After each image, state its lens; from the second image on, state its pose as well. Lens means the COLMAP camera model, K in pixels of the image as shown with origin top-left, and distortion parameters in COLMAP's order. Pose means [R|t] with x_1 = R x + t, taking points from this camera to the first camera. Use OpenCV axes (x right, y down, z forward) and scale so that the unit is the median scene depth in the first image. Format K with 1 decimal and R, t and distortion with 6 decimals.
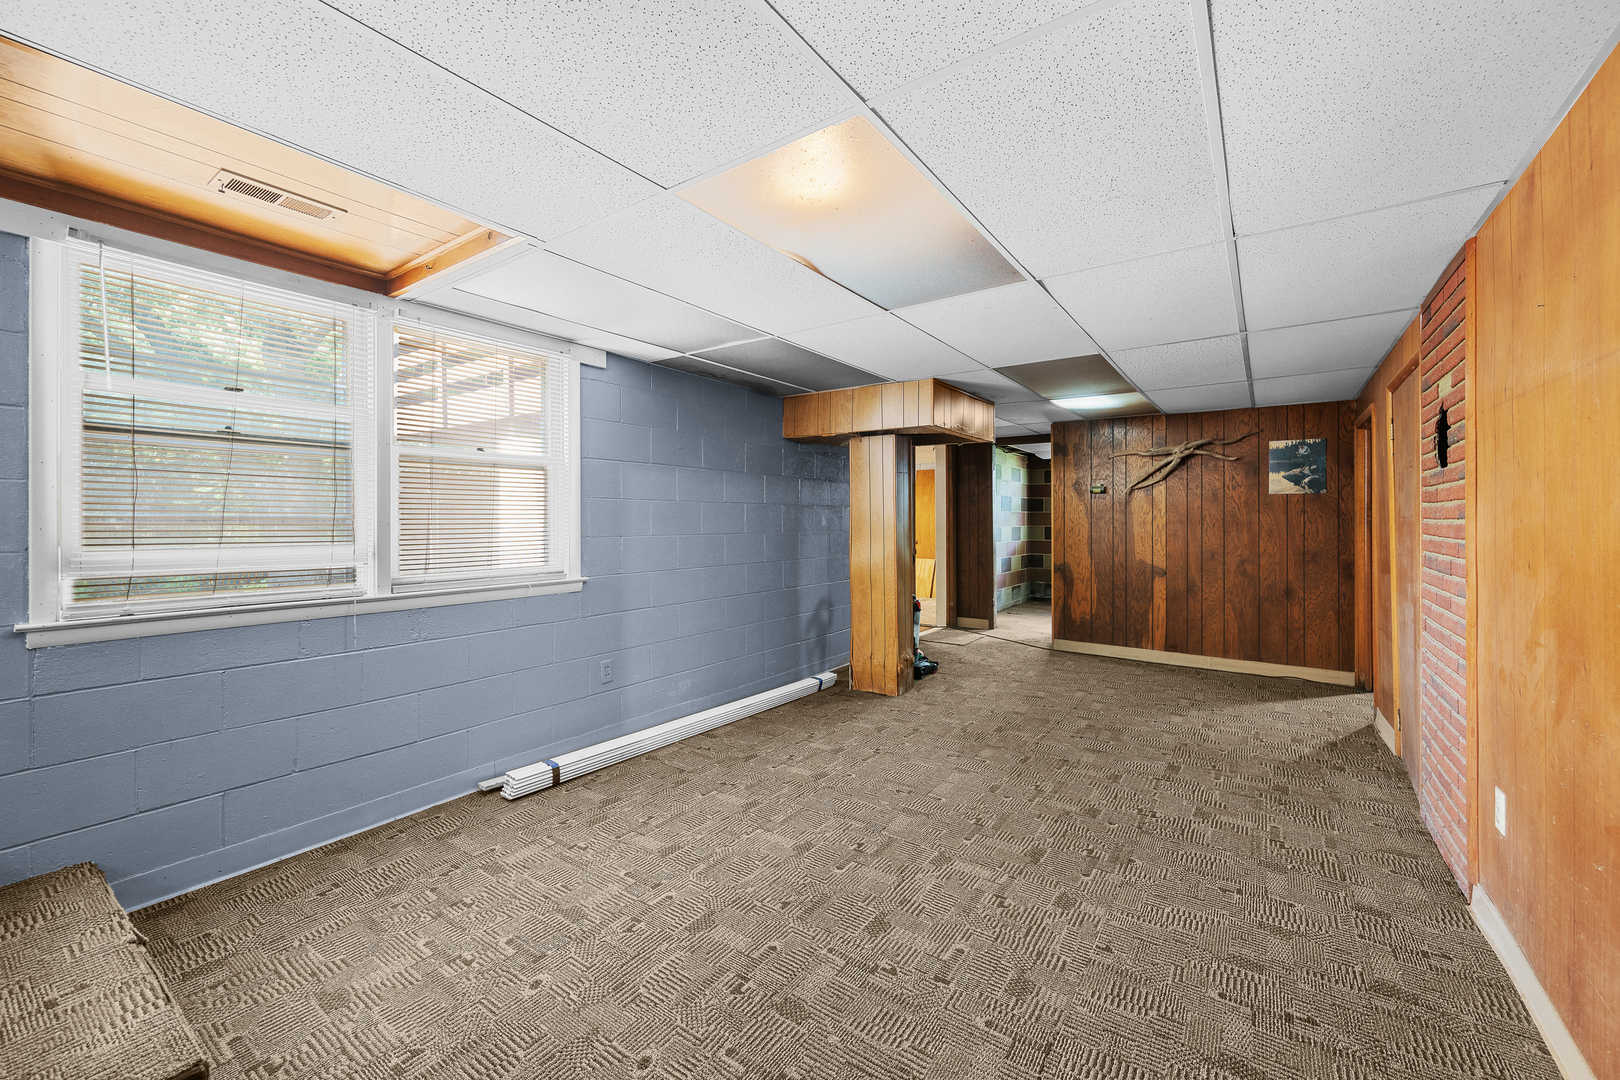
lens RADIAL K [[640.5, 0, 810.9], [0, 640.5, 506.7], [0, 0, 1]] dist [-0.001575, -0.000150]
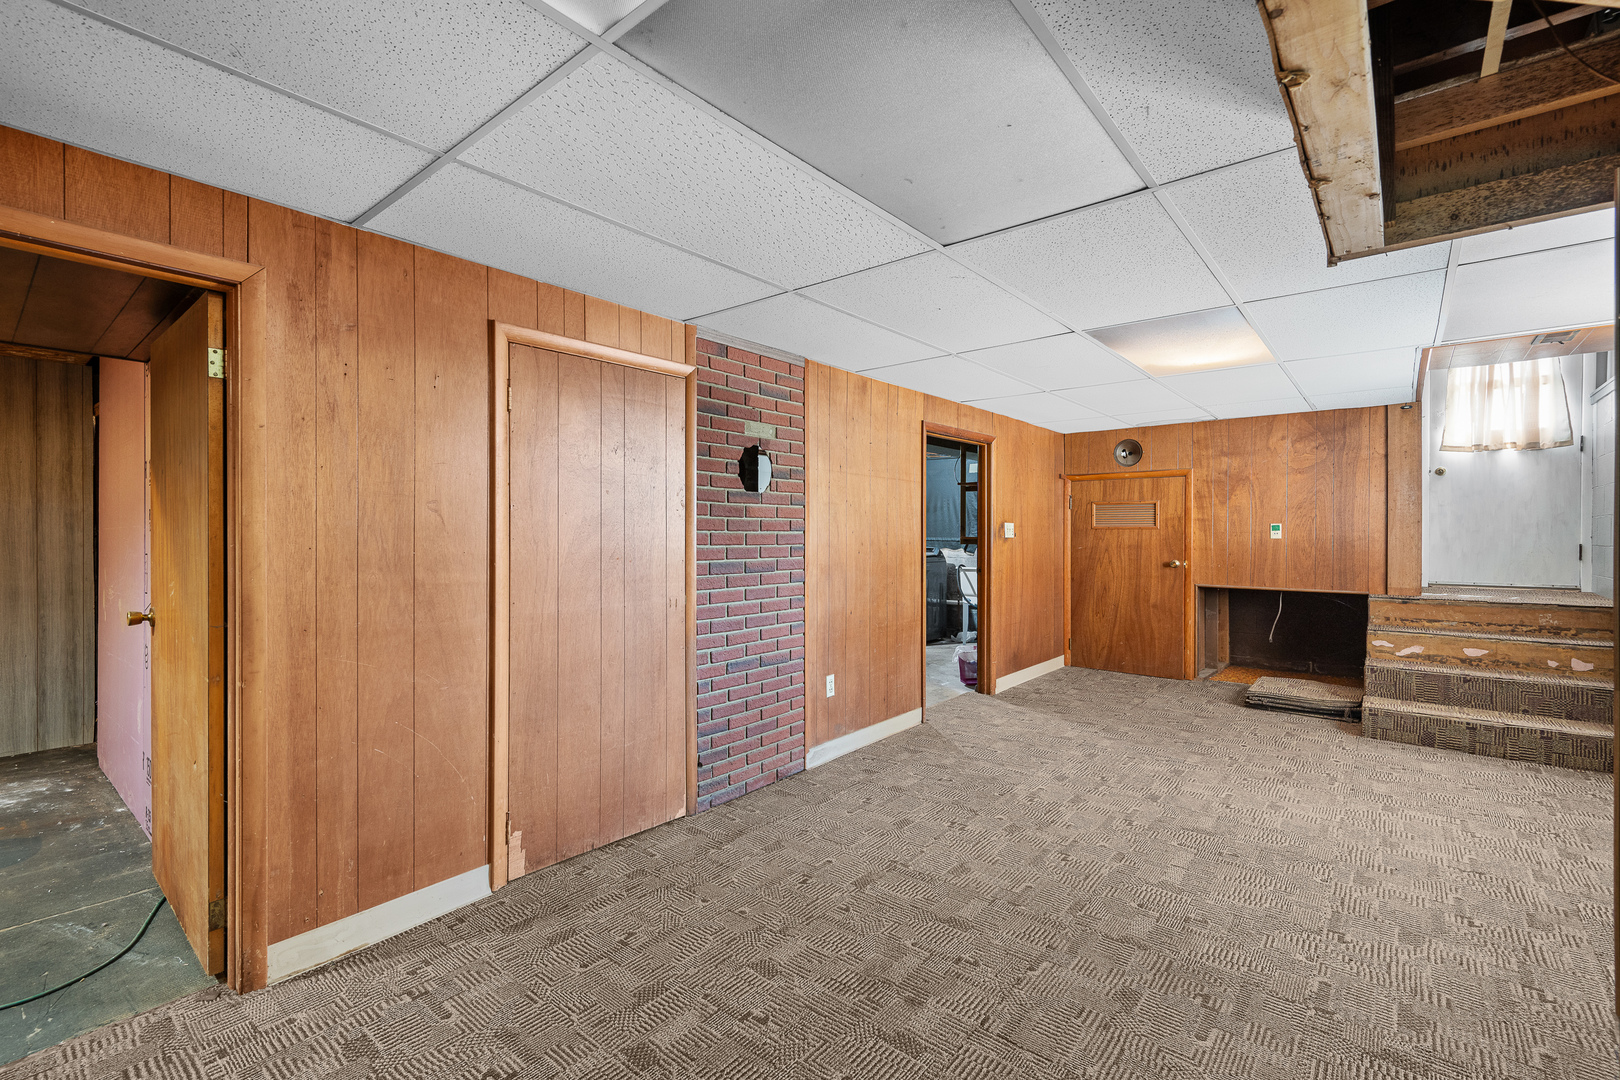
lens RADIAL K [[721.6, 0, 792.1], [0, 721.6, 539.0], [0, 0, 1]] dist [-0.000305, 0.000204]
pose [[-0.995859, -0.000237, 0.090915, 0.631528], [-0.000832, 0.999979, -0.006501, 0.033340], [-0.090912, -0.006549, -0.995837, 2.001314]]
